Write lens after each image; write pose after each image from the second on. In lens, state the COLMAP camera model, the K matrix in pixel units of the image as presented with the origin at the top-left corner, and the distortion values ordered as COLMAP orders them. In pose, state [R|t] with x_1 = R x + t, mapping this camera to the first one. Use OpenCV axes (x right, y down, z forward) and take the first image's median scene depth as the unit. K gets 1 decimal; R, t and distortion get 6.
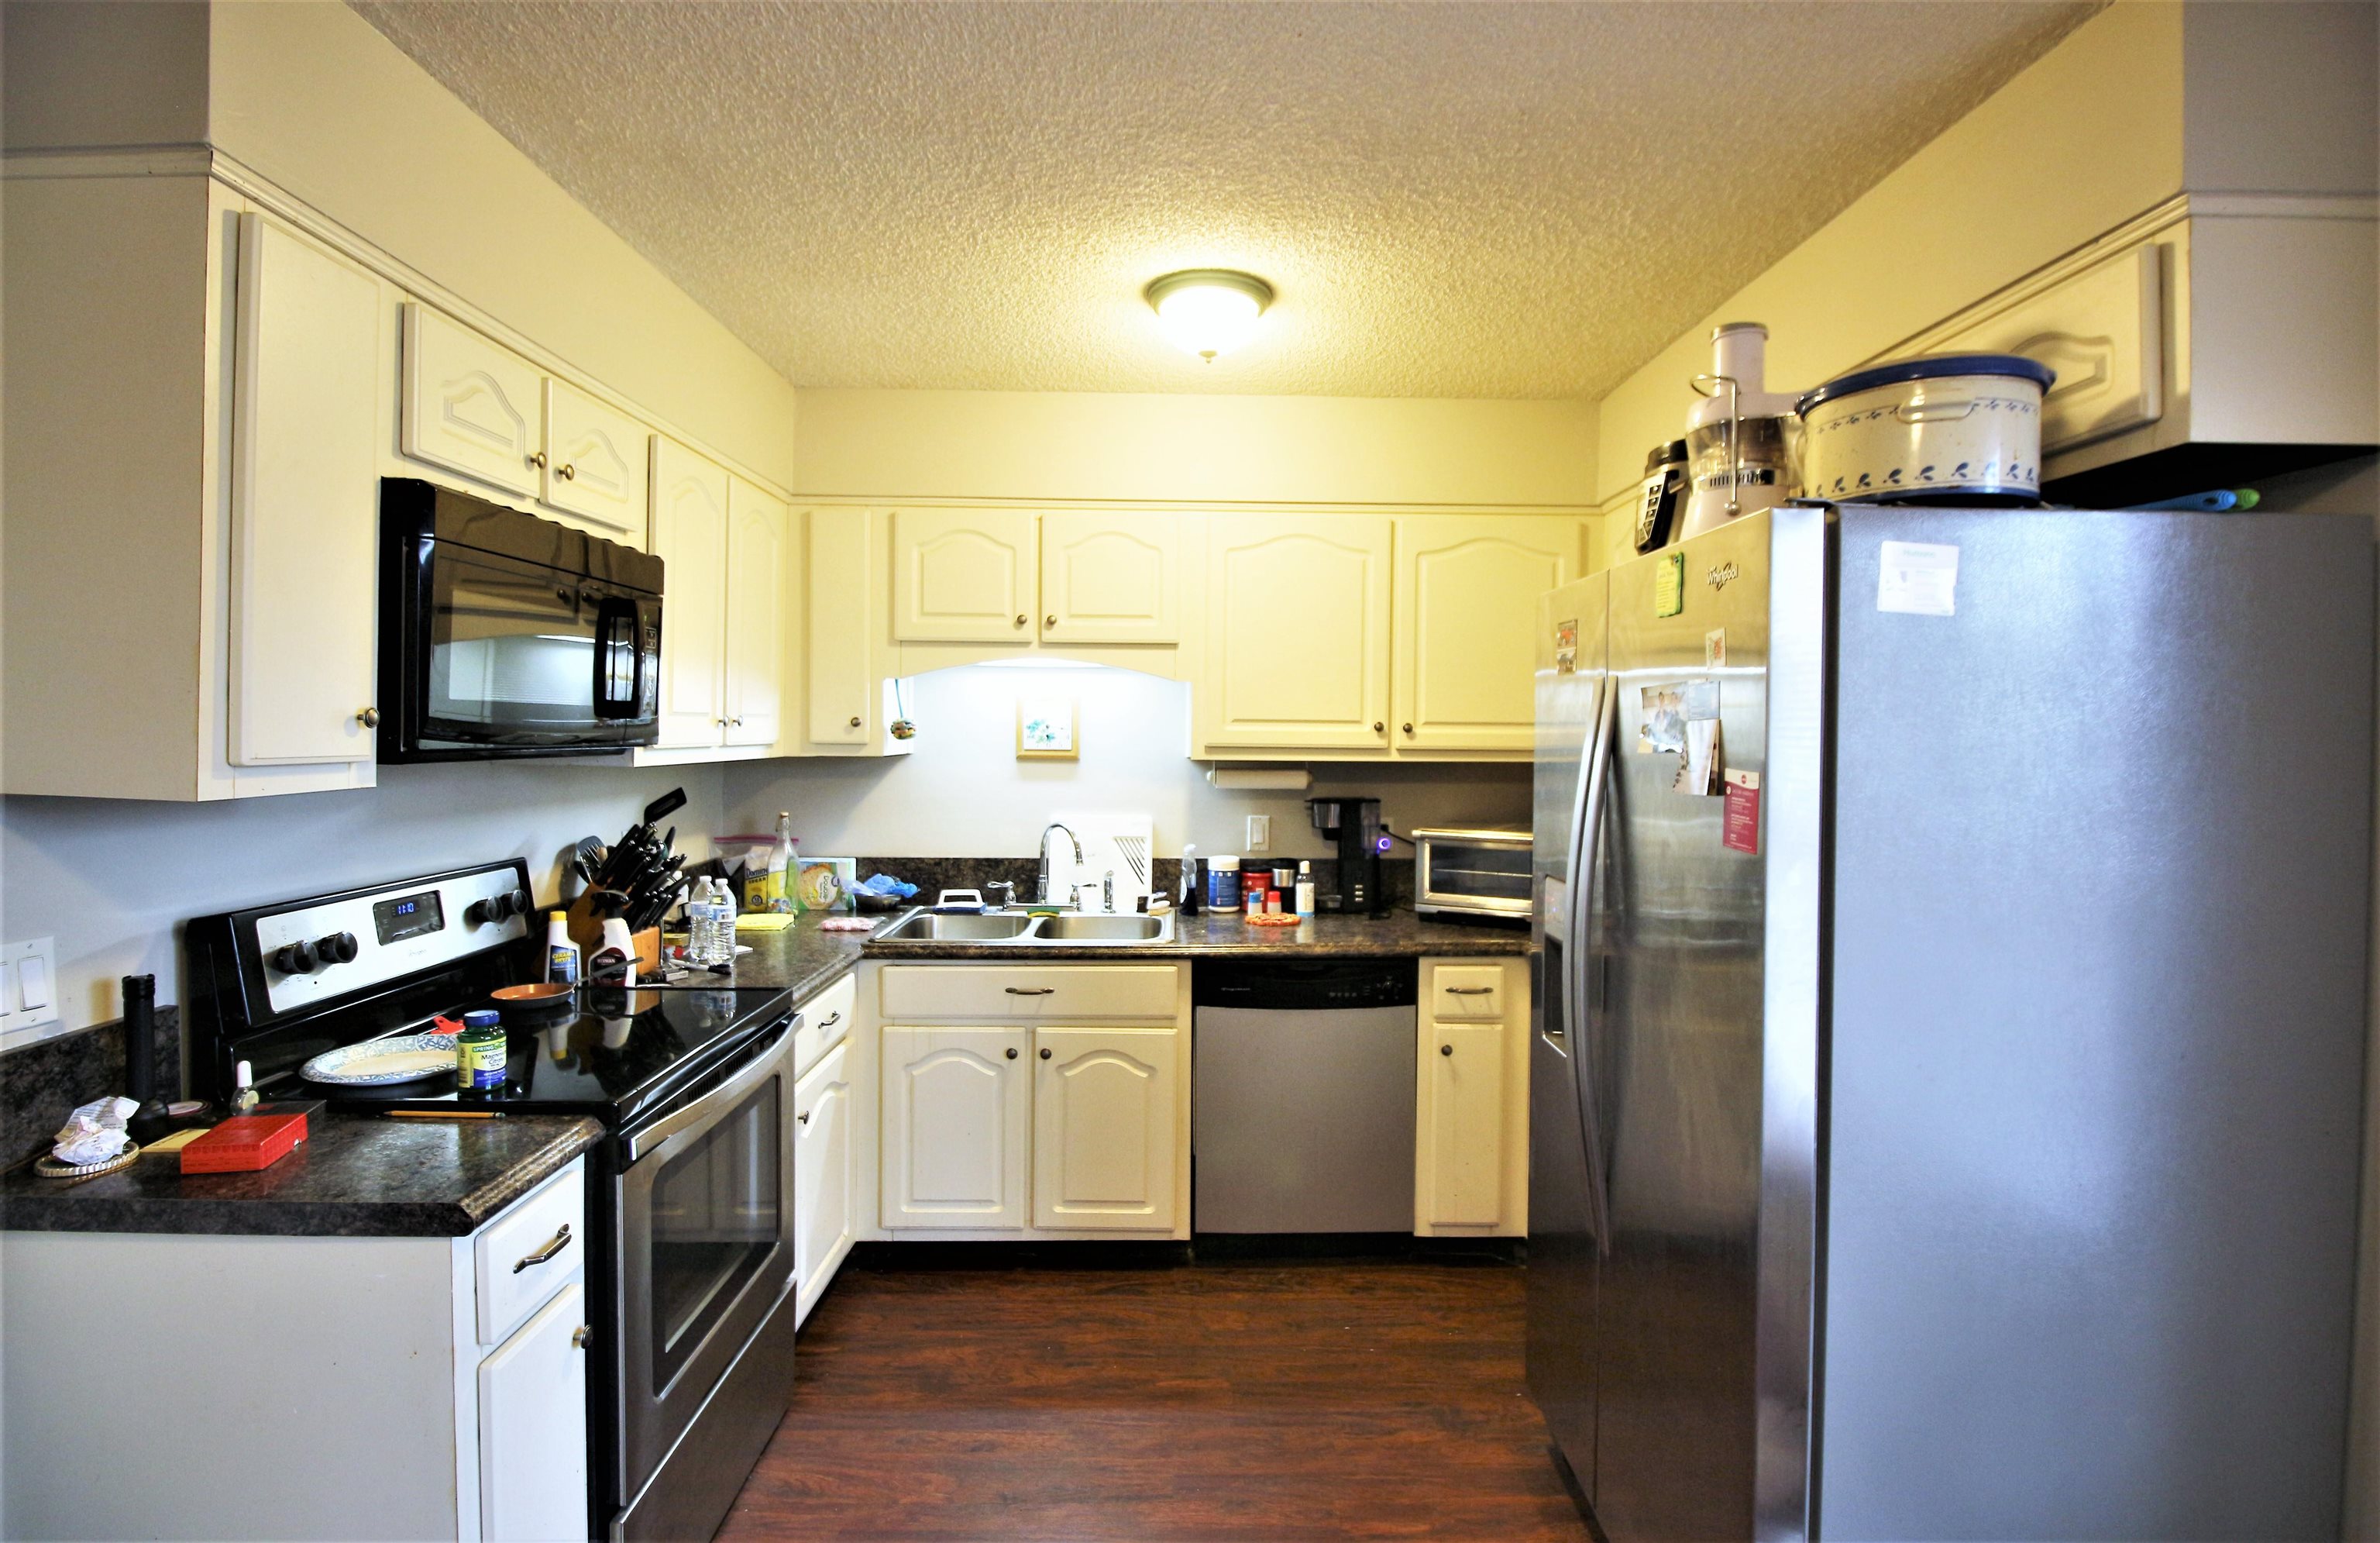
lens RADIAL K [[1116.6, 0, 1206.9], [0, 1116.6, 749.0], [0, 0, 1]] dist [-0.006950, -0.006402]
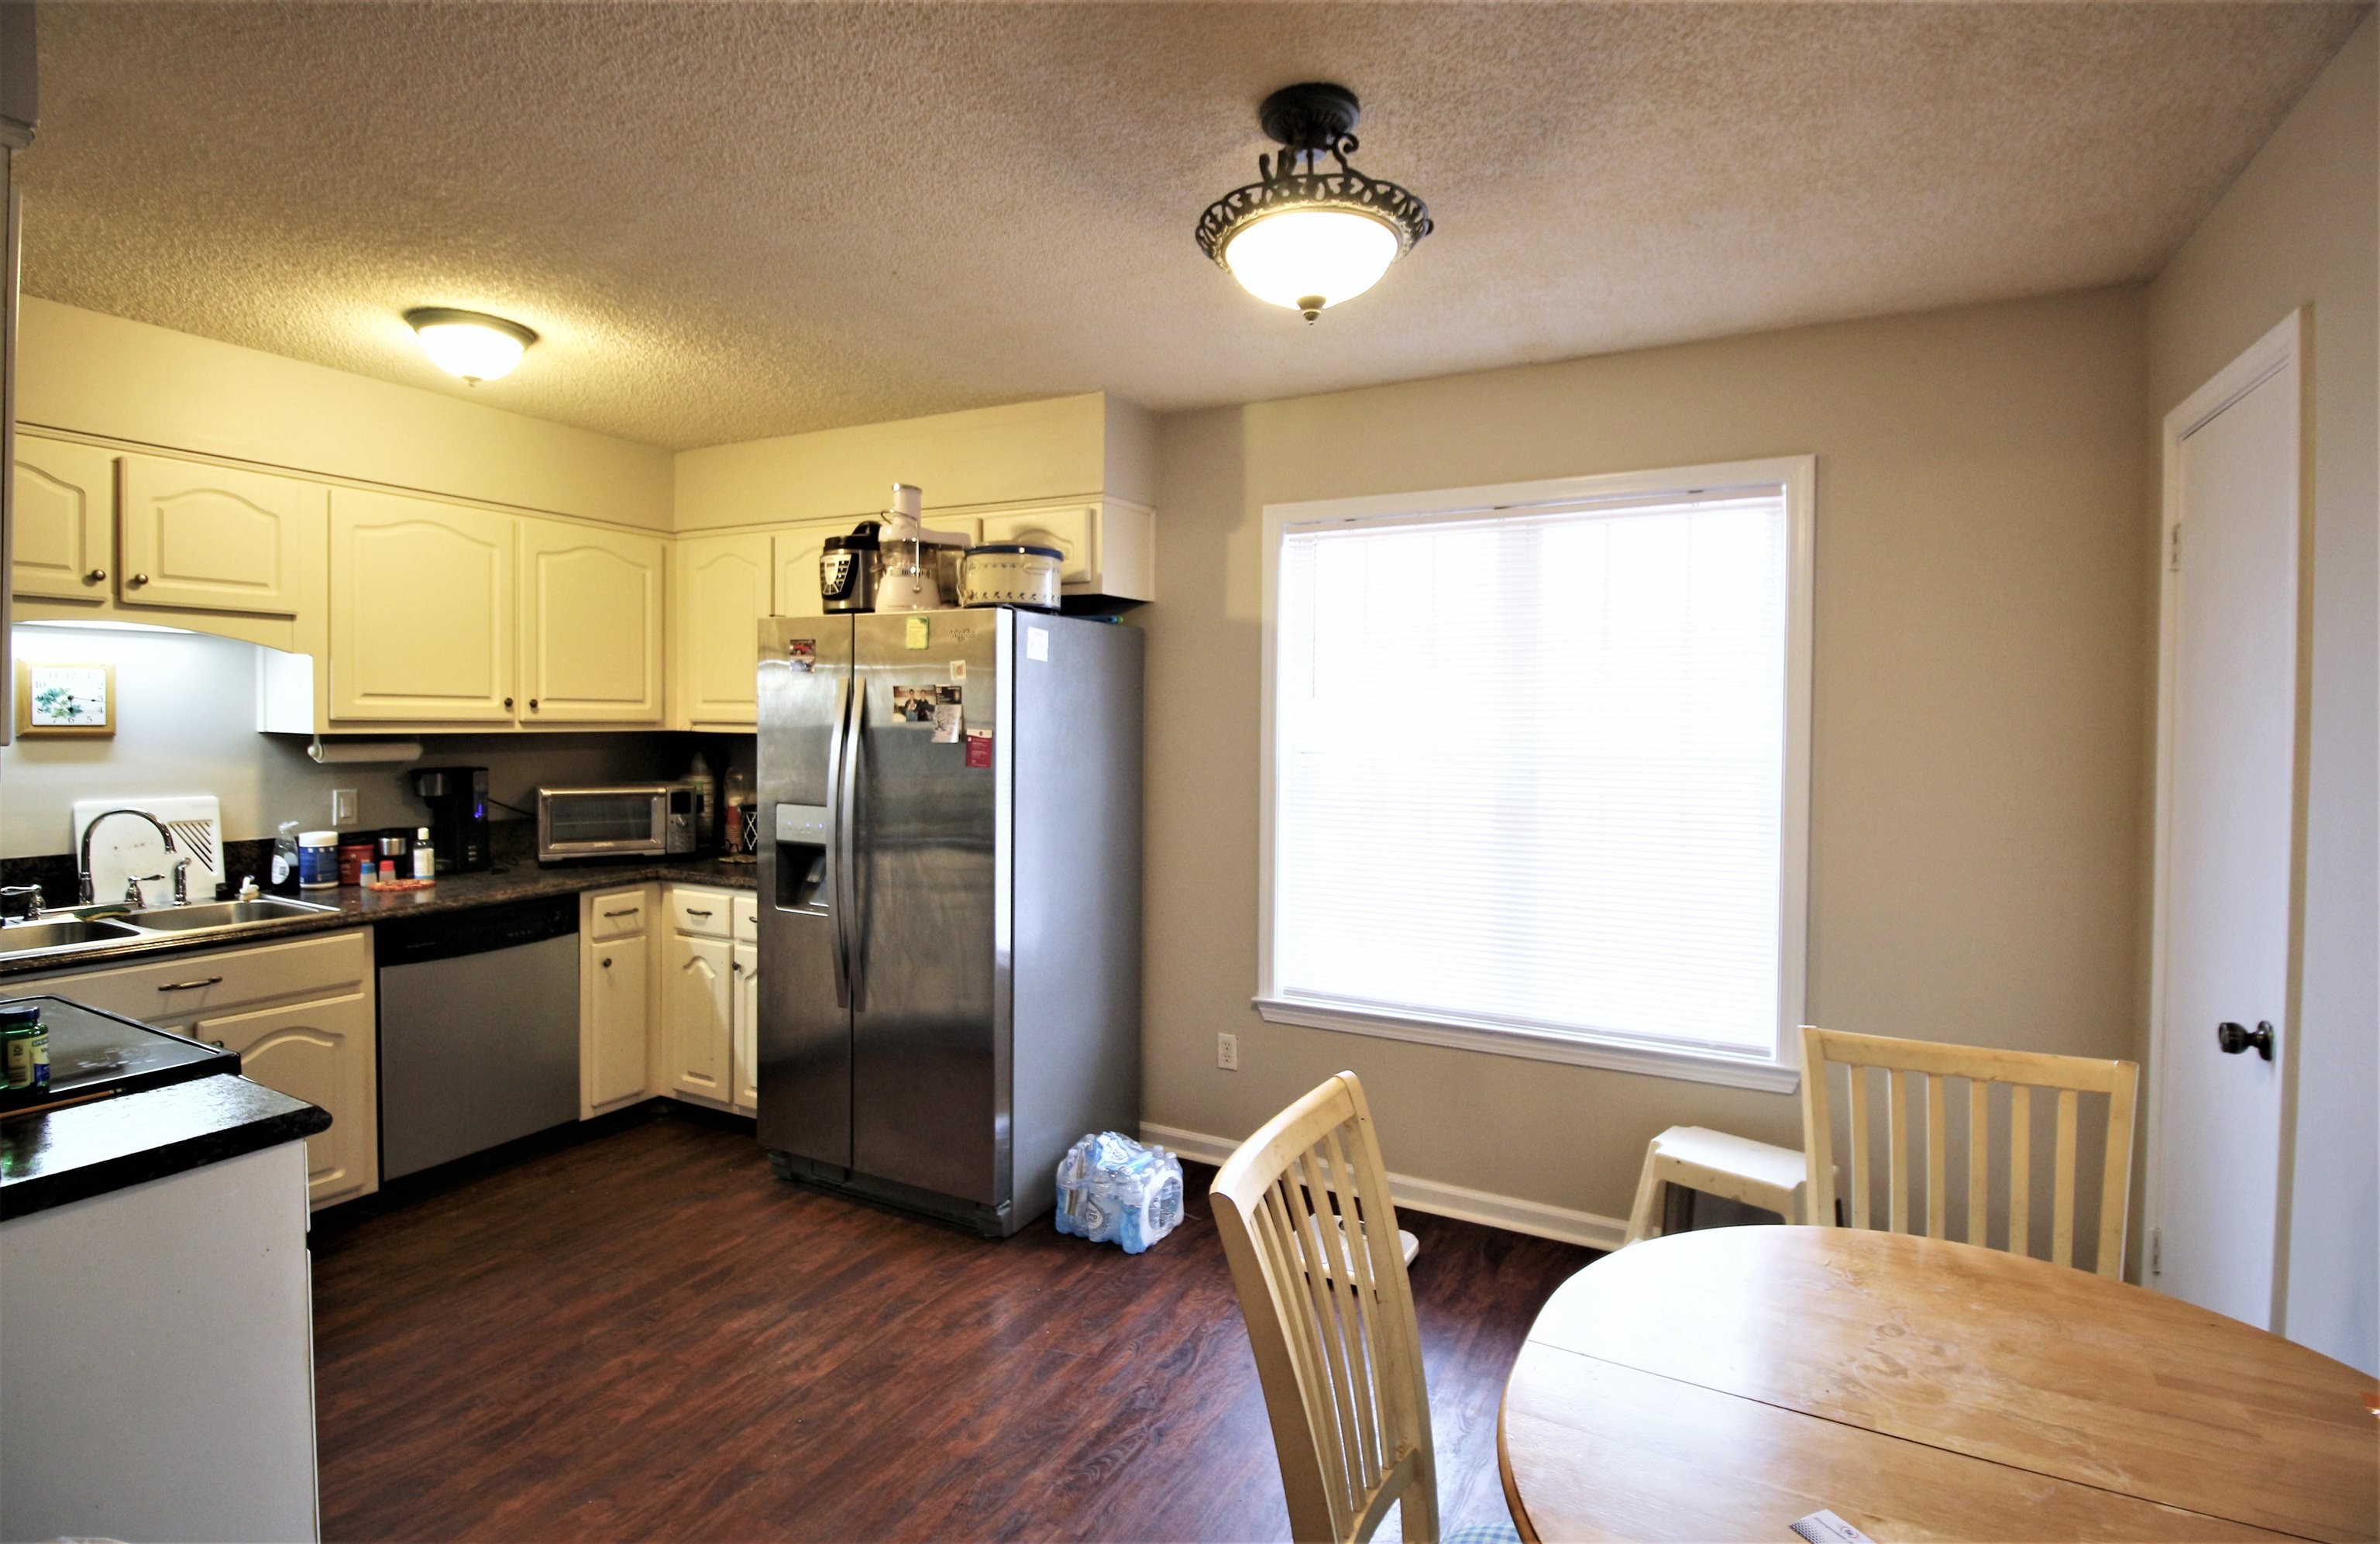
lens RADIAL K [[1116.4, 0, 1203.2], [0, 1116.4, 751.0], [0, 0, 1]] dist [-0.006950, -0.006402]
pose [[0.476743, -0.029242, 0.878556, -0.553716], [0.004603, 0.999516, 0.030770, -0.002105], [-0.879031, -0.010626, 0.476647, -0.178174]]
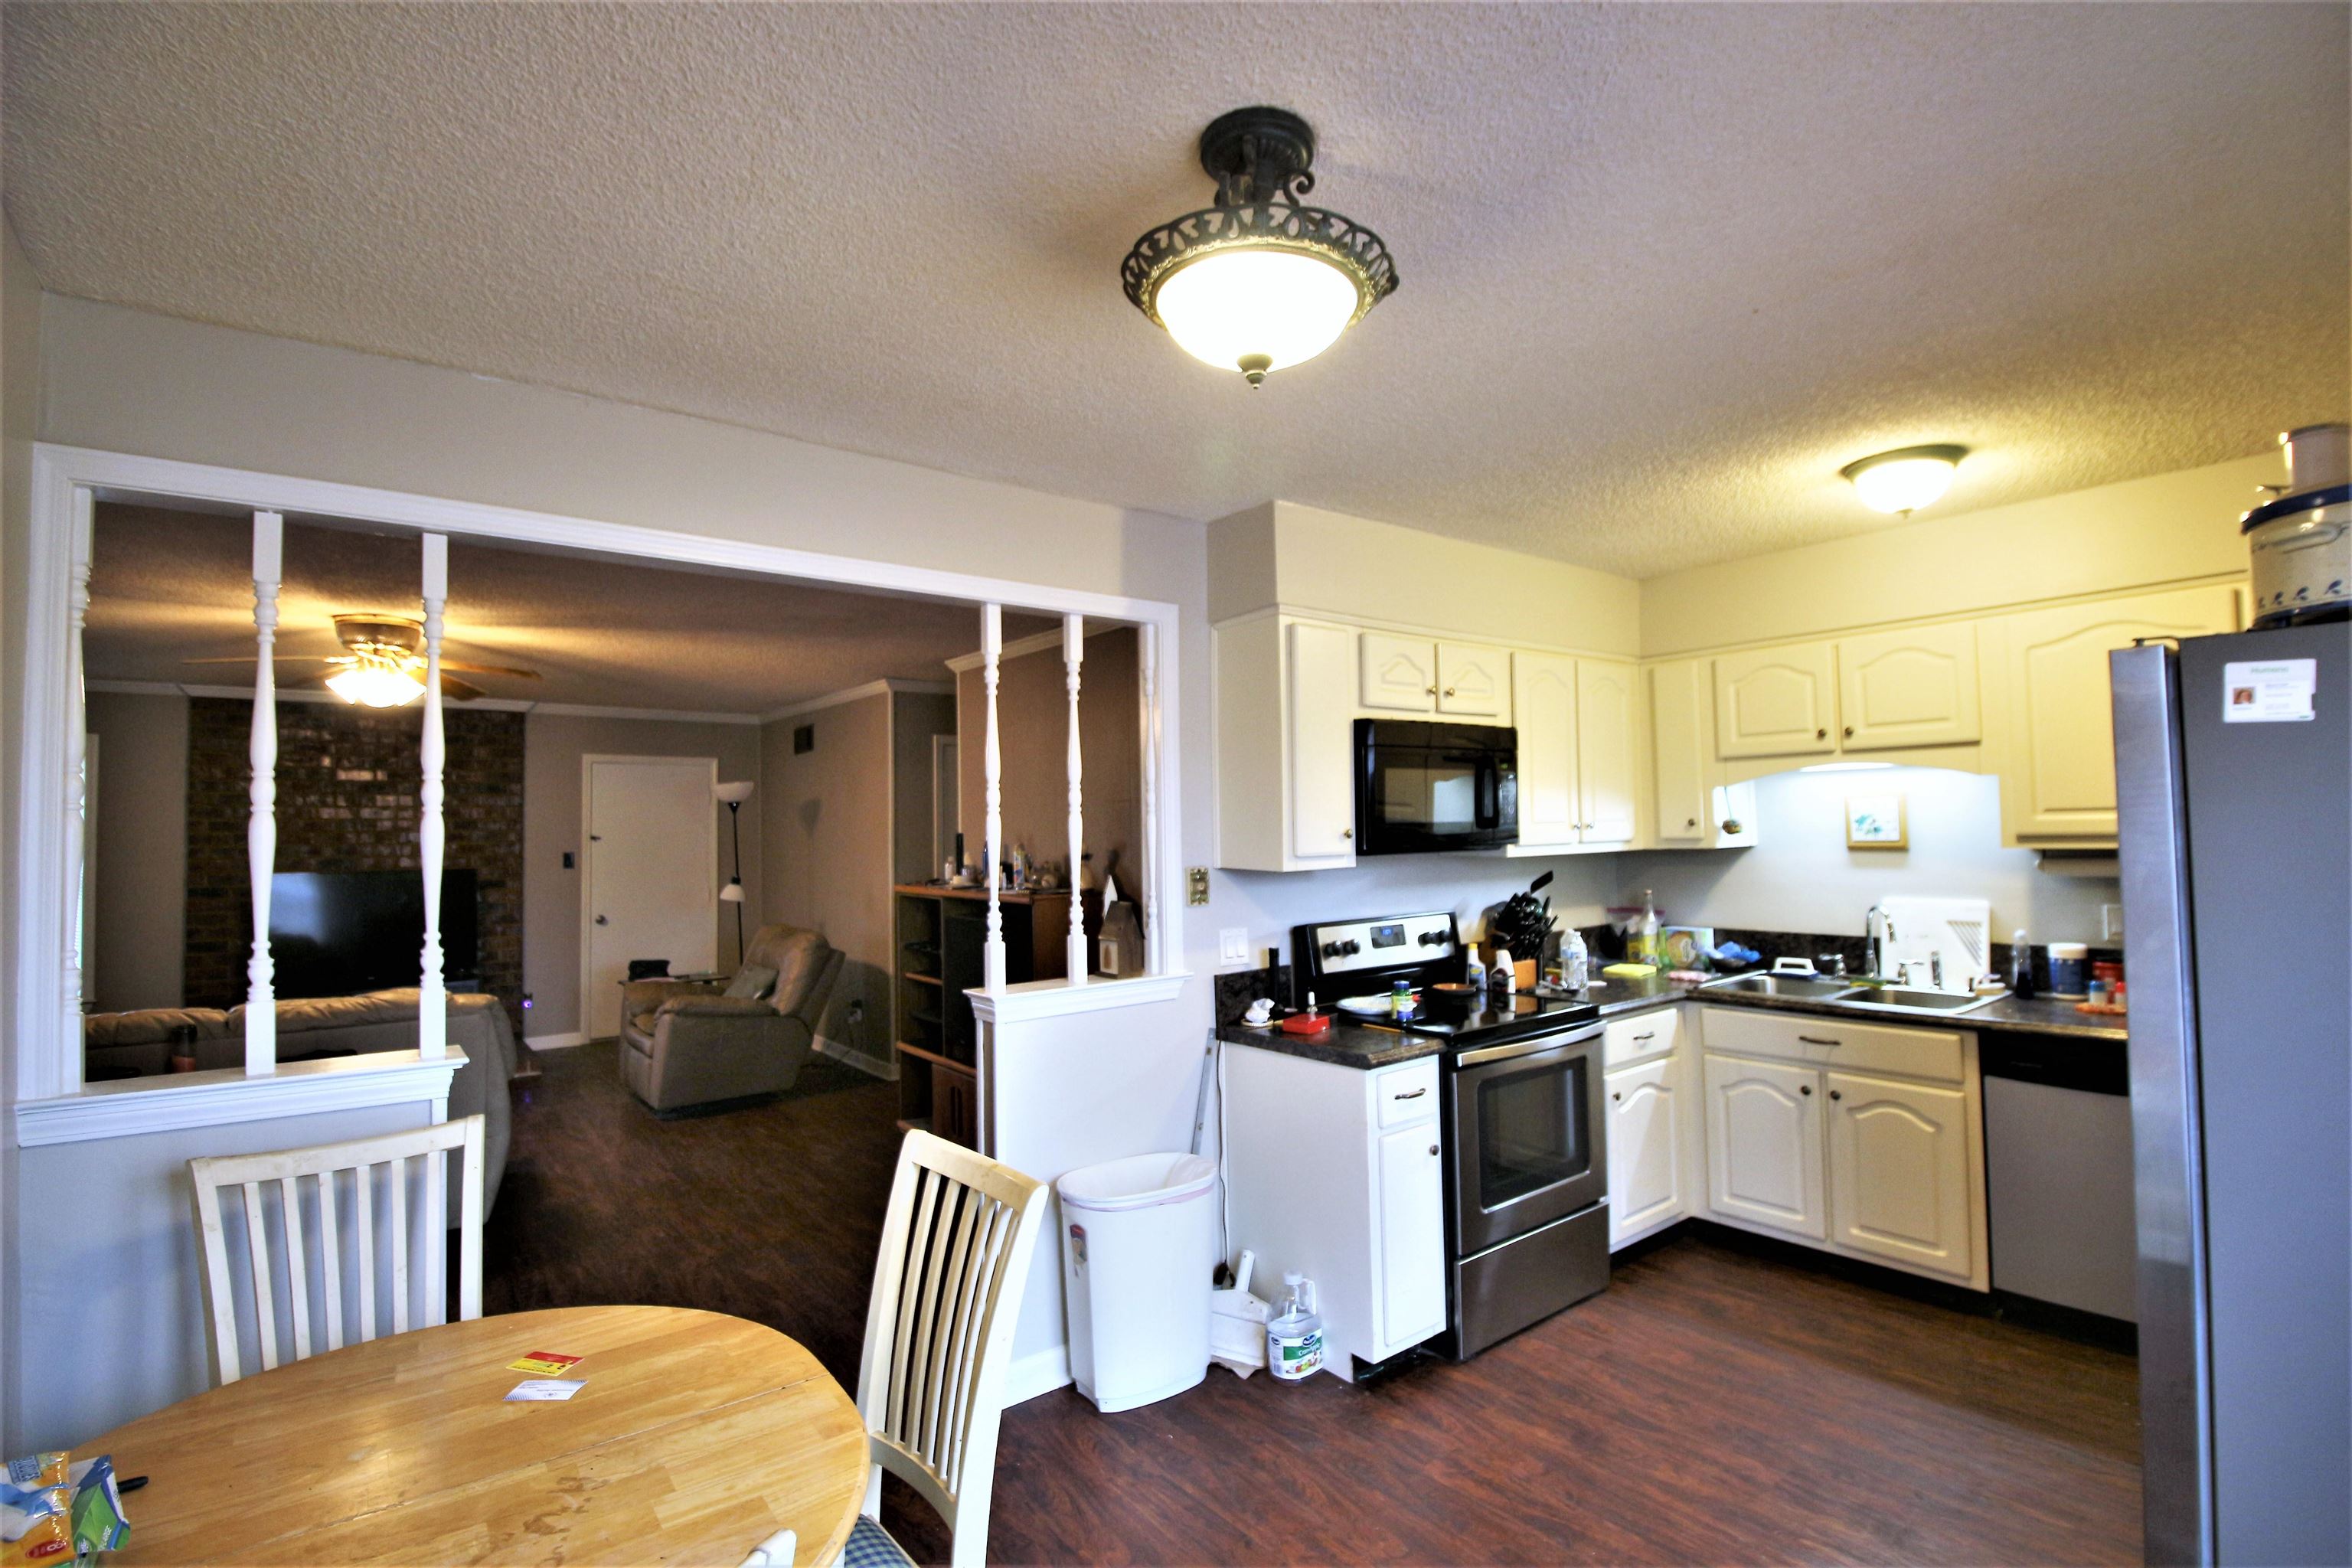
lens RADIAL K [[1104.0, 0, 1199.6], [0, 1104.0, 787.3], [0, 0, 1]] dist [-0.015258, -0.000559]
pose [[0.607093, -0.052645, -0.792885, 0.388800], [0.014785, 0.998379, -0.054969, -0.002964], [0.794493, 0.021649, 0.606887, -0.264569]]
